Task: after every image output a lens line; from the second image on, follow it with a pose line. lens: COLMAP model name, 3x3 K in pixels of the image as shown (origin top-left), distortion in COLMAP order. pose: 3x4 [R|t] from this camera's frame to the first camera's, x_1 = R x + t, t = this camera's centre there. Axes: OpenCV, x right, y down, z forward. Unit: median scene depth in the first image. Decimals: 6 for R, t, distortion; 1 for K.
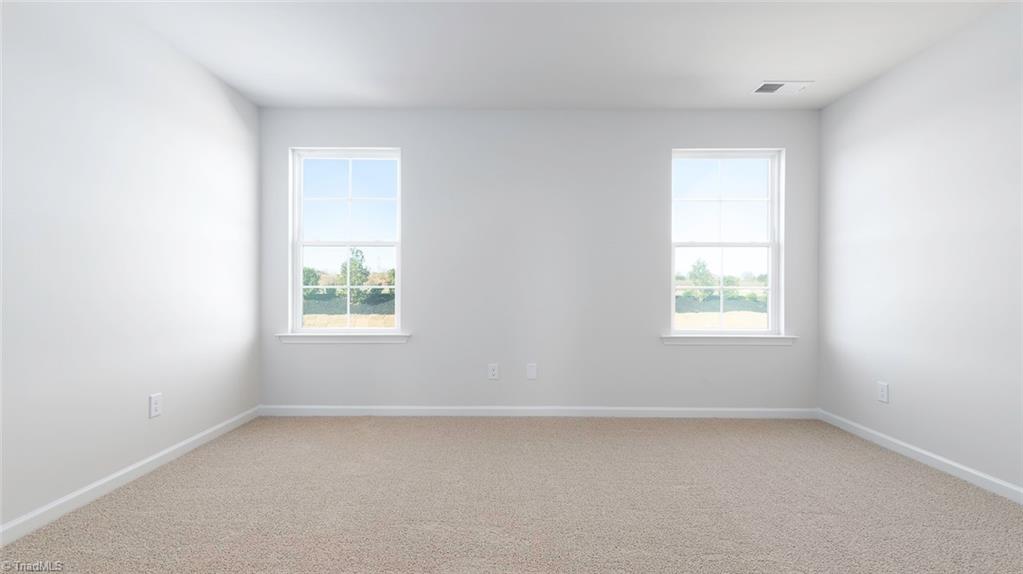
lens RADIAL K [[463.0, 0, 514.5], [0, 463.0, 284.0], [0, 0, 1]] dist [0.000035, 0.000264]
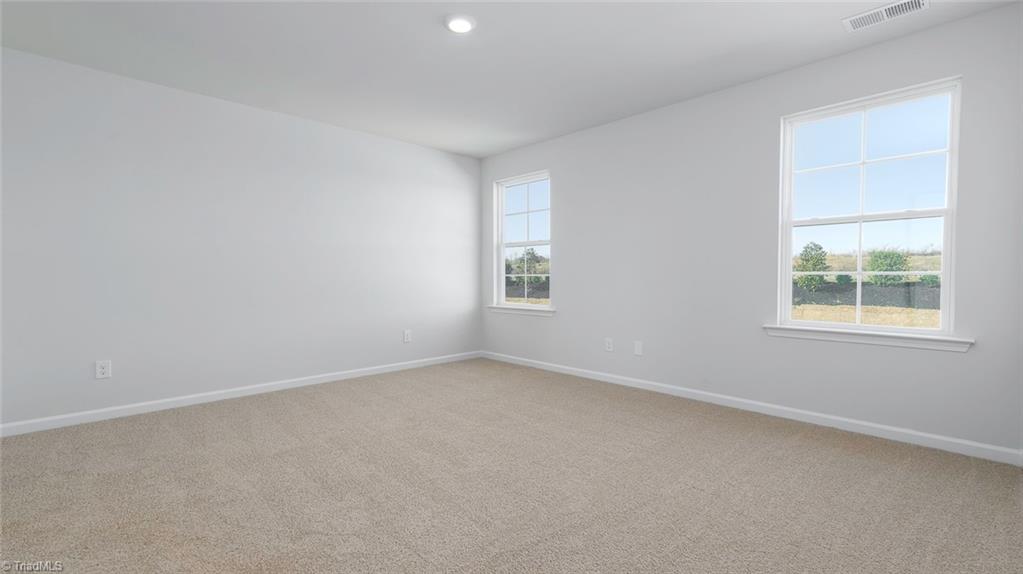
lens RADIAL K [[463.0, 0, 513.0], [0, 463.0, 289.6], [0, 0, 1]] dist [0.000035, 0.000264]
pose [[0.687569, 0.017588, -0.725906, 0.639770], [0.013784, 0.999210, 0.037266, -0.001538], [0.725988, -0.035629, 0.686784, 0.007883]]
